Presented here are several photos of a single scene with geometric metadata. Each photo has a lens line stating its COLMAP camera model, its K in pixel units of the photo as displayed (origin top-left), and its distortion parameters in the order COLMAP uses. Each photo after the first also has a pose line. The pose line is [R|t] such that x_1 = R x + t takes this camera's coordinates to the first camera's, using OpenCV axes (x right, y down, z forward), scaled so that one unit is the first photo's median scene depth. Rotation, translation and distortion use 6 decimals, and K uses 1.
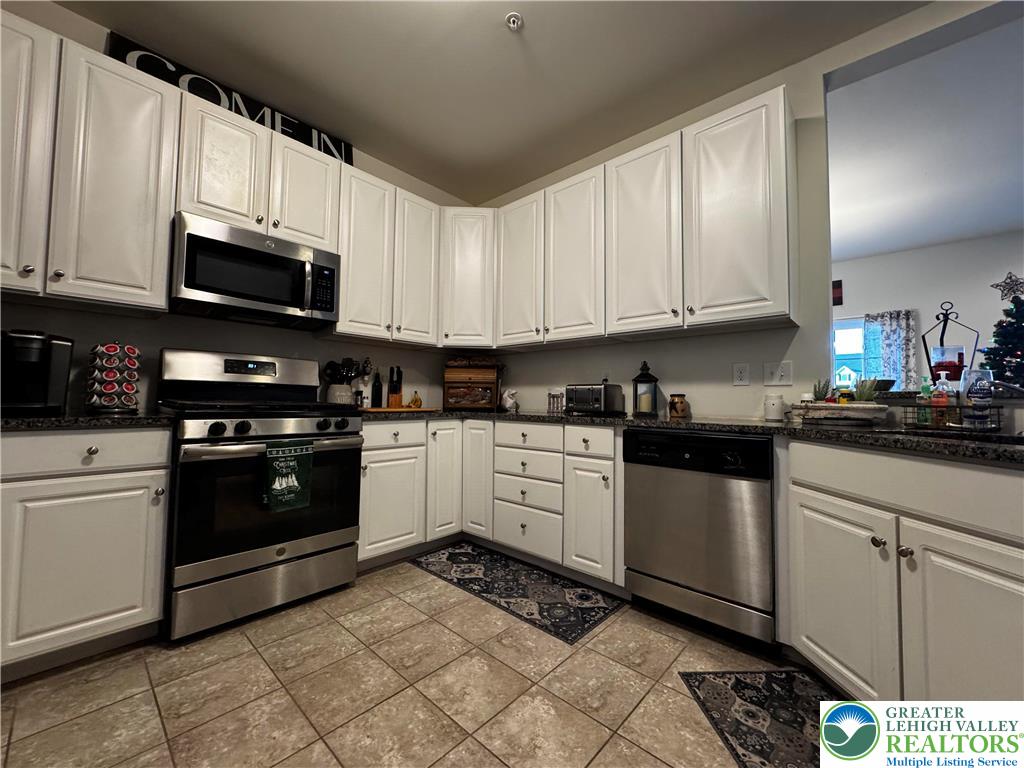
lens RADIAL K [[405.9, 0, 513.6], [0, 405.9, 382.2], [0, 0, 1]] dist [-0.004143, 0.000150]
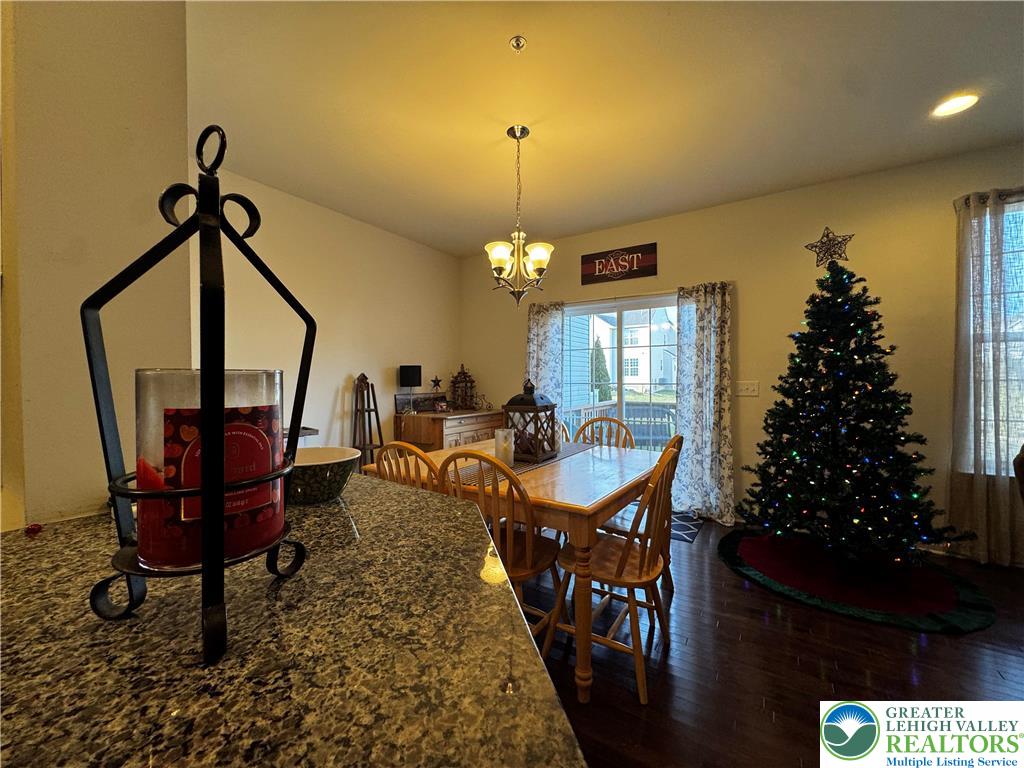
lens RADIAL K [[405.9, 0, 516.0], [0, 405.9, 392.3], [0, 0, 1]] dist [-0.004143, 0.000150]
pose [[0.984566, -0.025117, 0.173204, 1.053105], [0.012588, 0.997248, 0.073058, -0.073414], [-0.174562, -0.069750, 0.982173, 0.701648]]
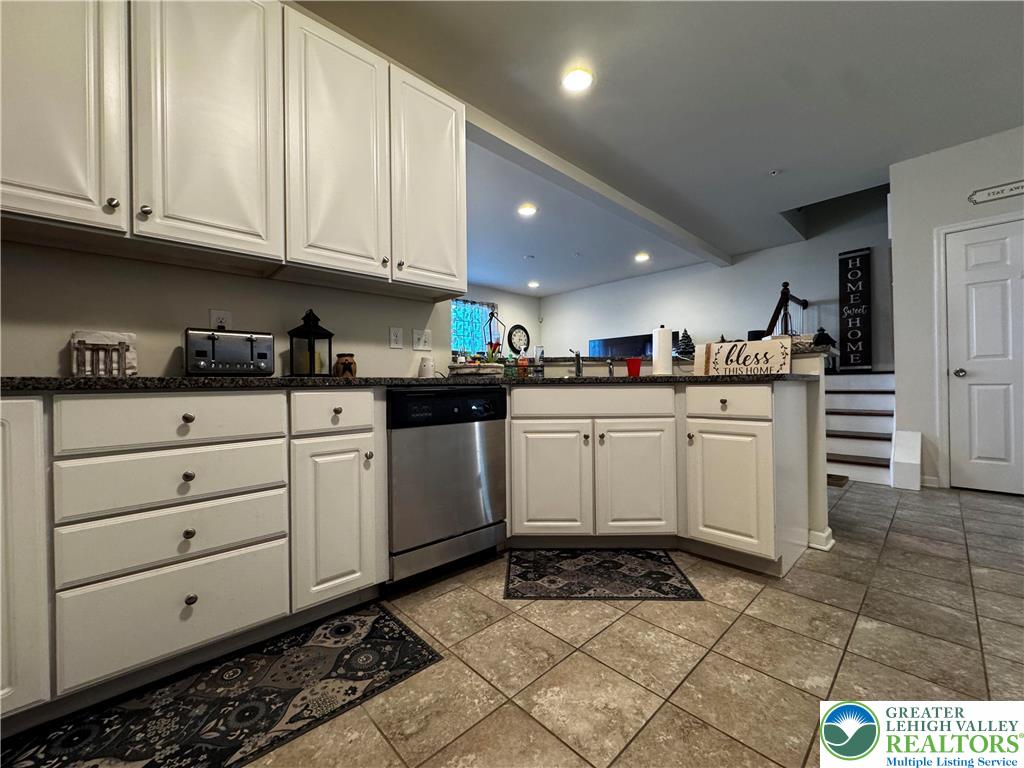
lens RADIAL K [[405.9, 0, 513.6], [0, 405.9, 383.1], [0, 0, 1]] dist [-0.004143, 0.000150]
pose [[0.074987, -0.012762, 0.997103, -0.514825], [-0.030234, 0.999429, 0.015065, 0.080328], [-0.996726, -0.031276, 0.074559, 0.675663]]
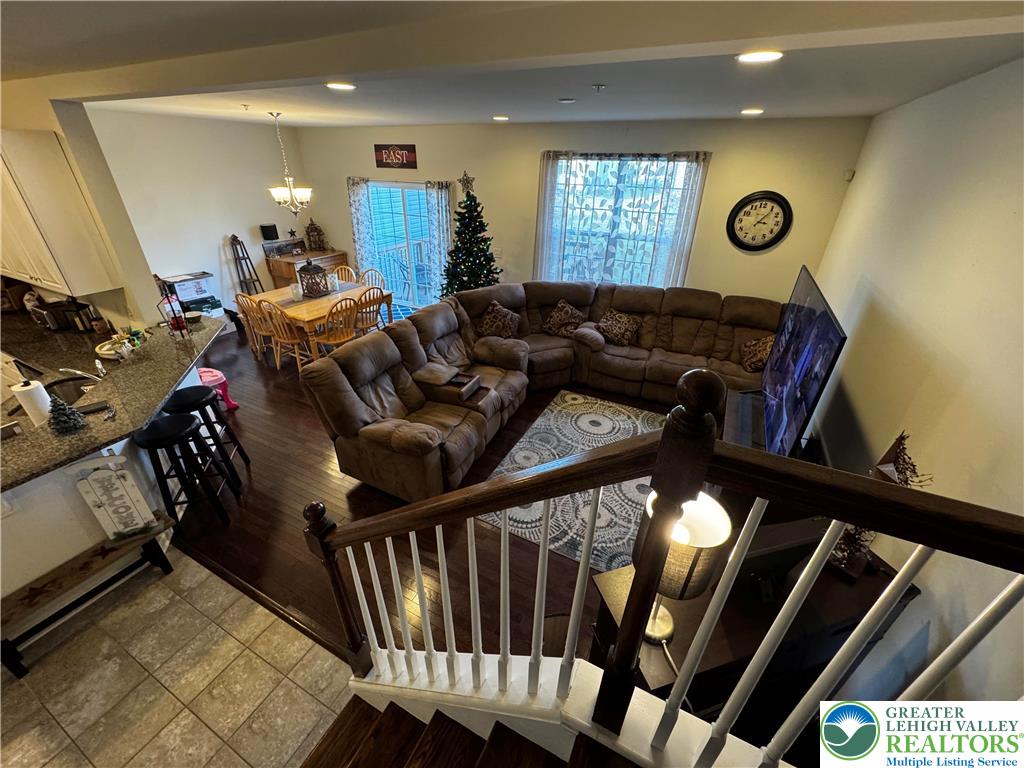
lens RADIAL K [[405.9, 0, 514.1], [0, 405.9, 383.2], [0, 0, 1]] dist [-0.004143, 0.000150]
pose [[0.962077, -0.126898, 0.241464, 1.854785], [-0.015652, 0.858062, 0.513307, -0.690683], [-0.272329, -0.497621, 0.823536, -0.984681]]
